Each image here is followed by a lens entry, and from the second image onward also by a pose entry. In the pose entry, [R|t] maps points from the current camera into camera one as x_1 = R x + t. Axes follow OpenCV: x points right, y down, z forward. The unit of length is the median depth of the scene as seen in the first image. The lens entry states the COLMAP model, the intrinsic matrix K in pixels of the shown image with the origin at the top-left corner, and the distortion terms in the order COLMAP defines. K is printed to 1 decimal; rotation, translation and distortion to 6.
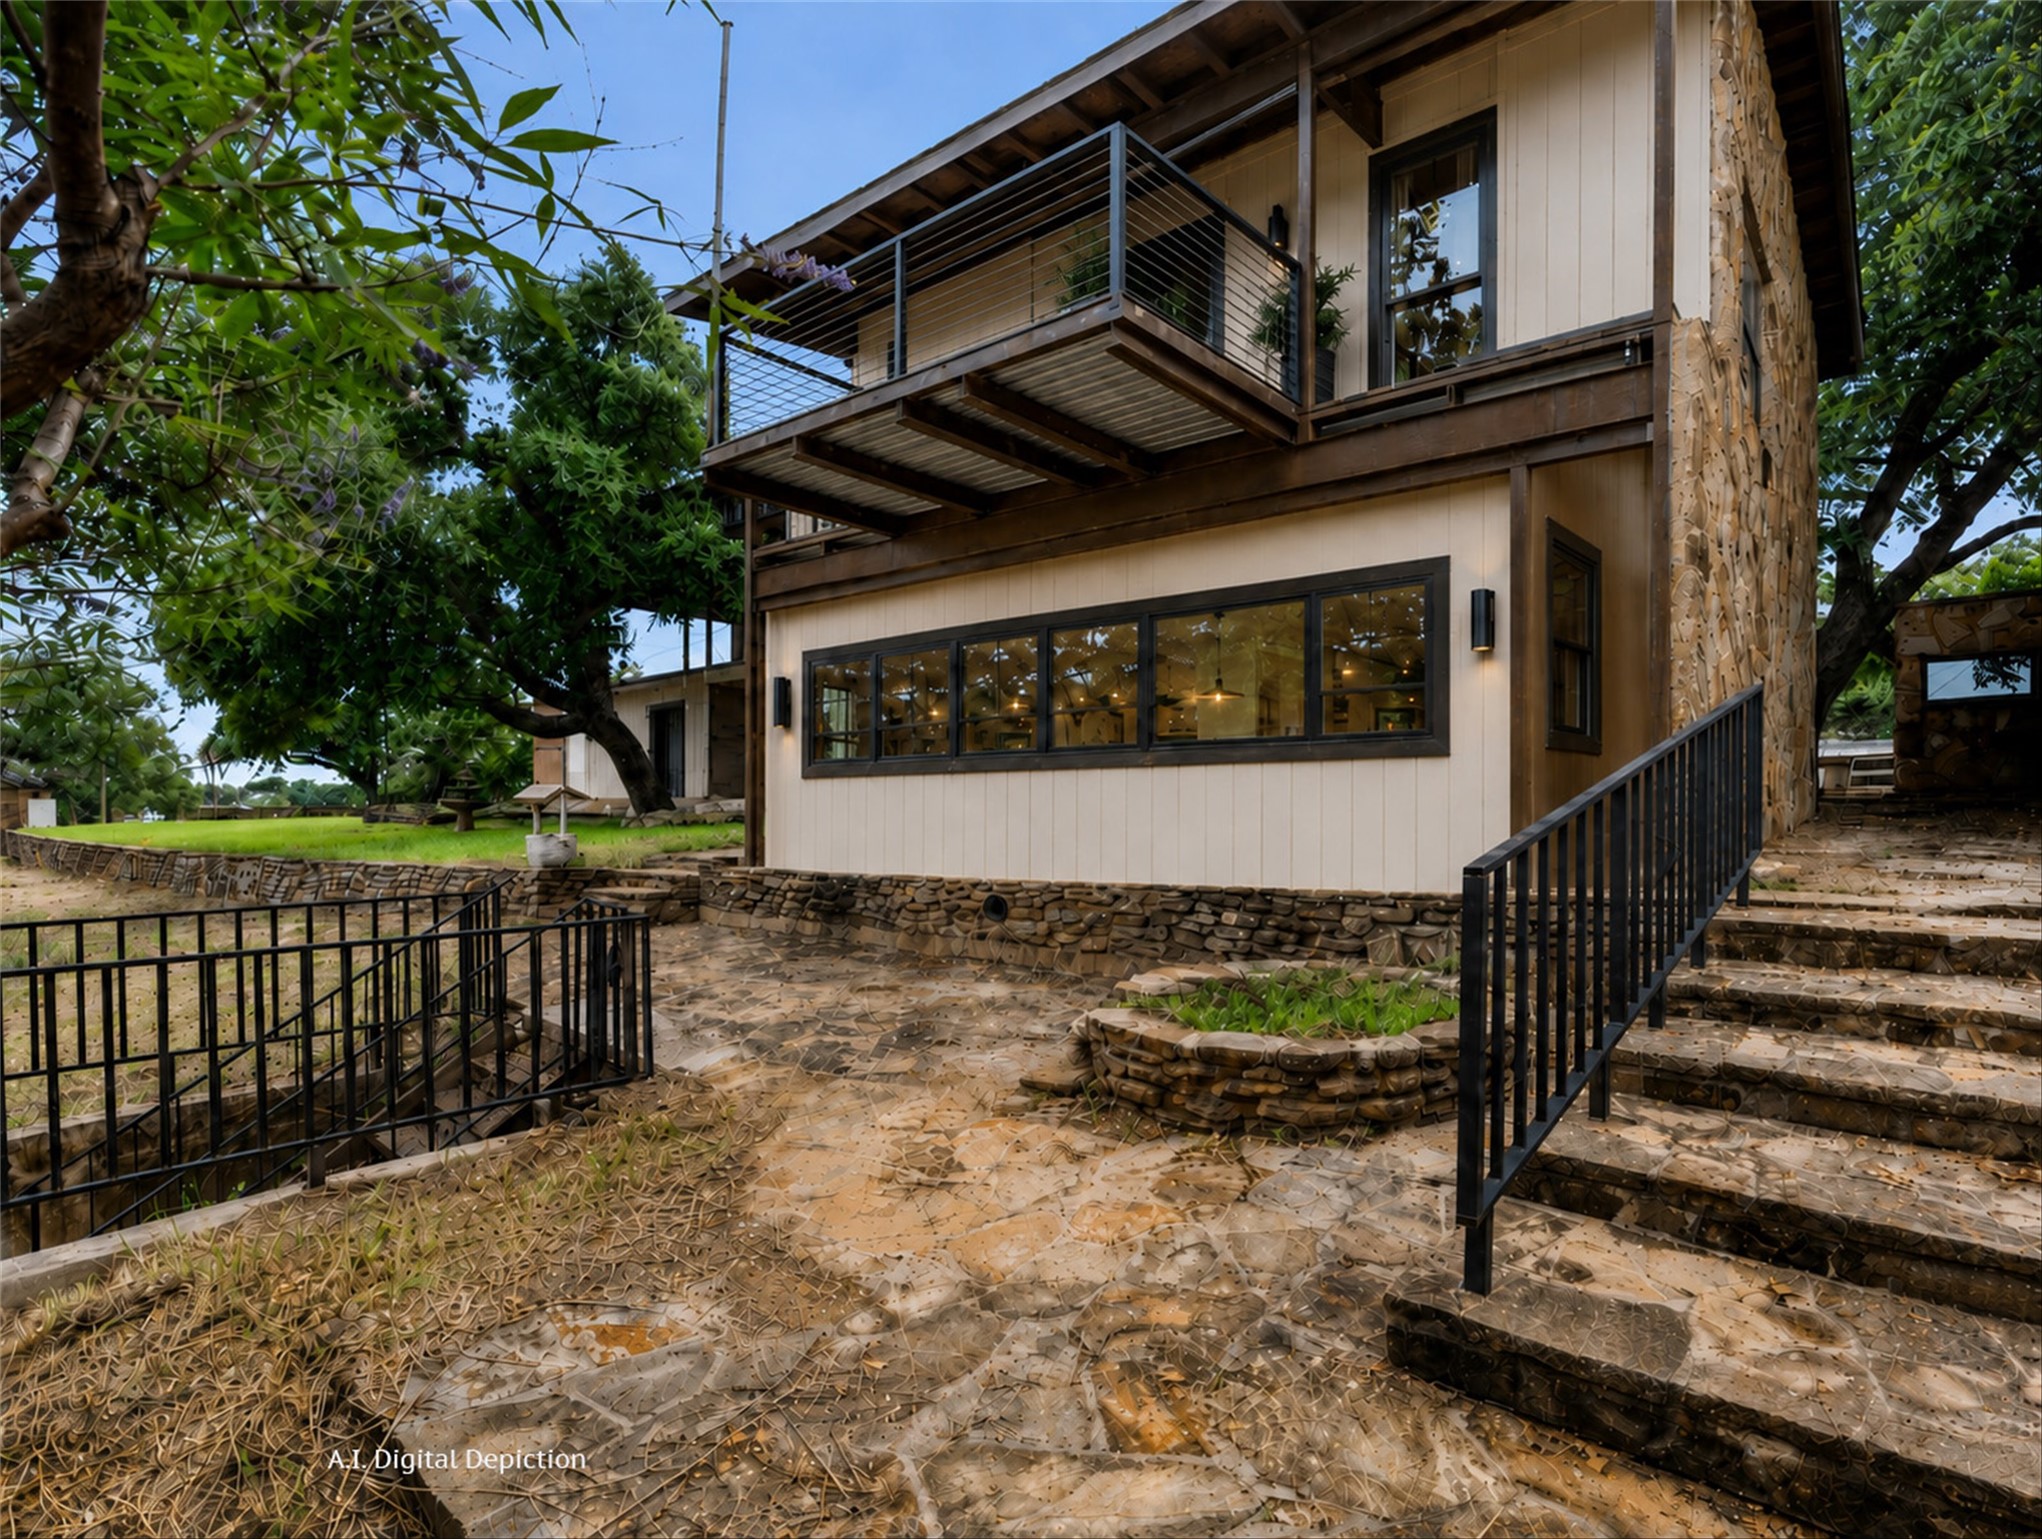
lens RADIAL K [[1042.8, 0, 1018.8], [0, 1042.8, 765.6], [0, 0, 1]] dist [-0.010386, 0.001041]
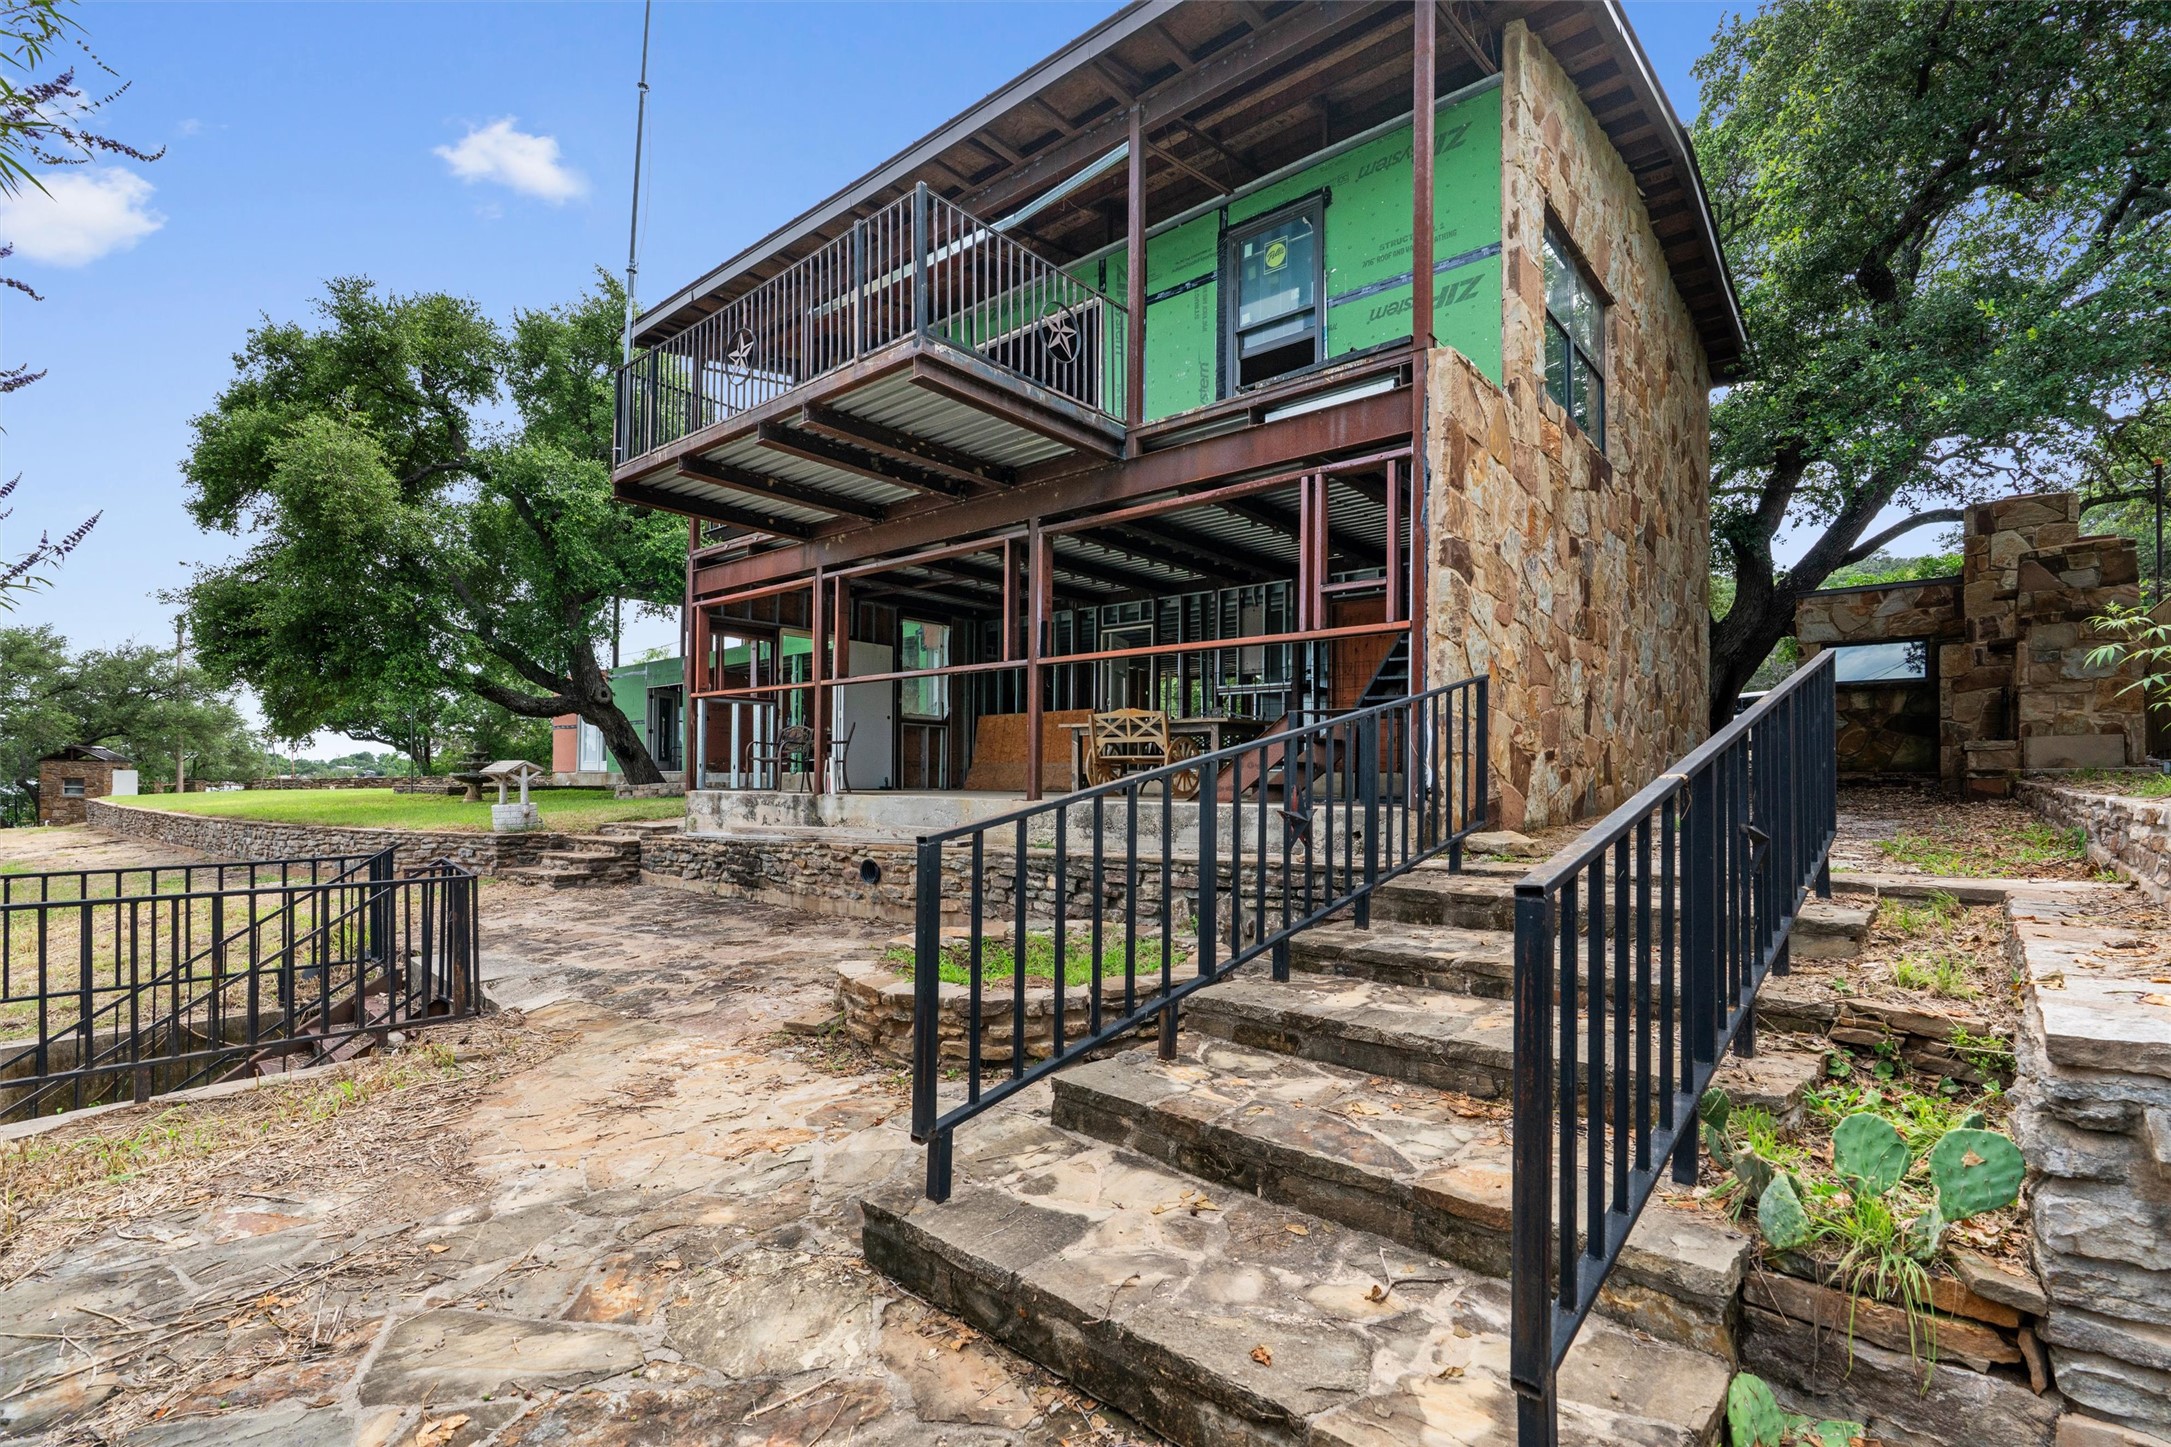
lens RADIAL K [[973.8, 0, 1091.2], [0, 973.8, 725.7], [0, 0, 1]] dist [-0.004253, -0.000576]
pose [[0.999282, 0.001221, -0.037863, 0.337506], [-0.001801, 0.999882, -0.015273, -0.007354], [0.037840, 0.015330, 0.999166, -0.053287]]
